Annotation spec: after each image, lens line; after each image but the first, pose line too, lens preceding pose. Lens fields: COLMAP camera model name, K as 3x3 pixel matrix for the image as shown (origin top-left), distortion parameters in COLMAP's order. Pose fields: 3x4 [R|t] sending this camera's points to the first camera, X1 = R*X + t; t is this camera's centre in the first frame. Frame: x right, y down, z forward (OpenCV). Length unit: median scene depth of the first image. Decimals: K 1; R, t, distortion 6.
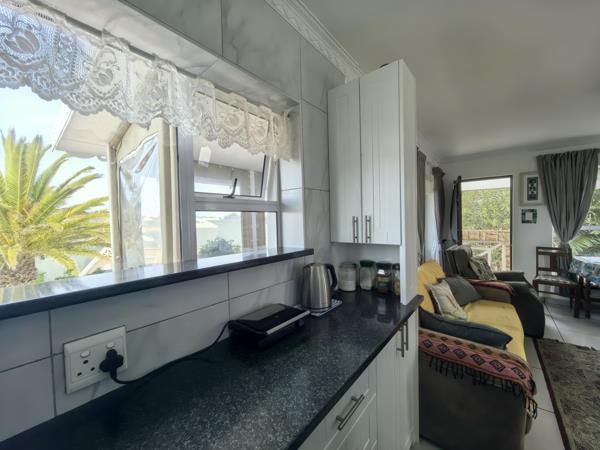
lens RADIAL K [[237.4, 0, 300.0], [0, 237.4, 225.0], [0, 0, 1]] dist [-0.008663, 0.004455]
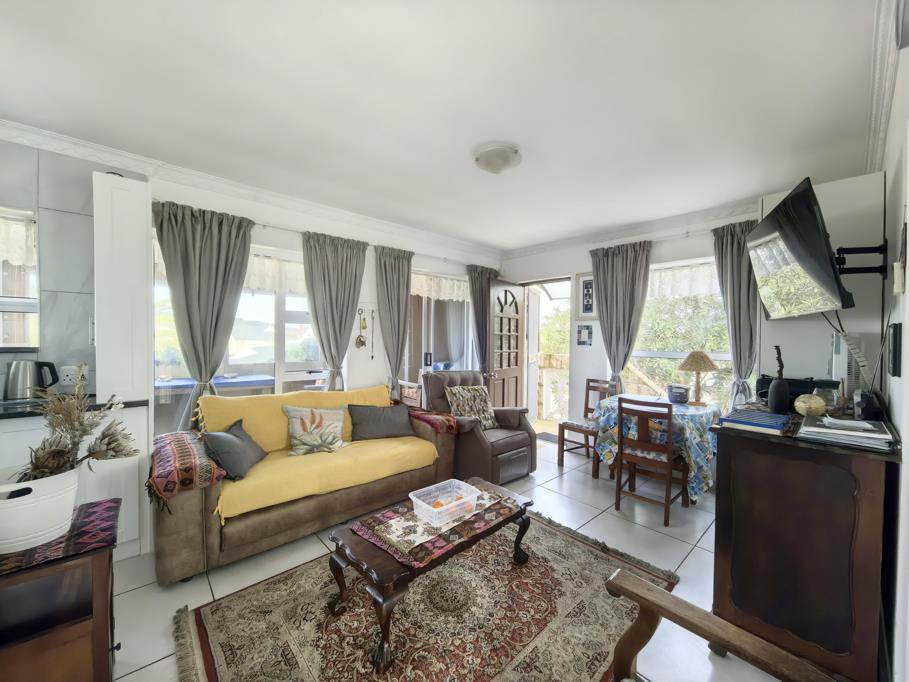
lens RADIAL K [[359.6, 0, 454.5], [0, 359.6, 341.0], [0, 0, 1]] dist [-0.008663, 0.004455]
pose [[0.989443, 0.035627, -0.140473, 0.795385], [-0.037993, 0.999177, -0.014199, 0.010384], [0.139852, 0.019387, 0.989983, -0.121652]]
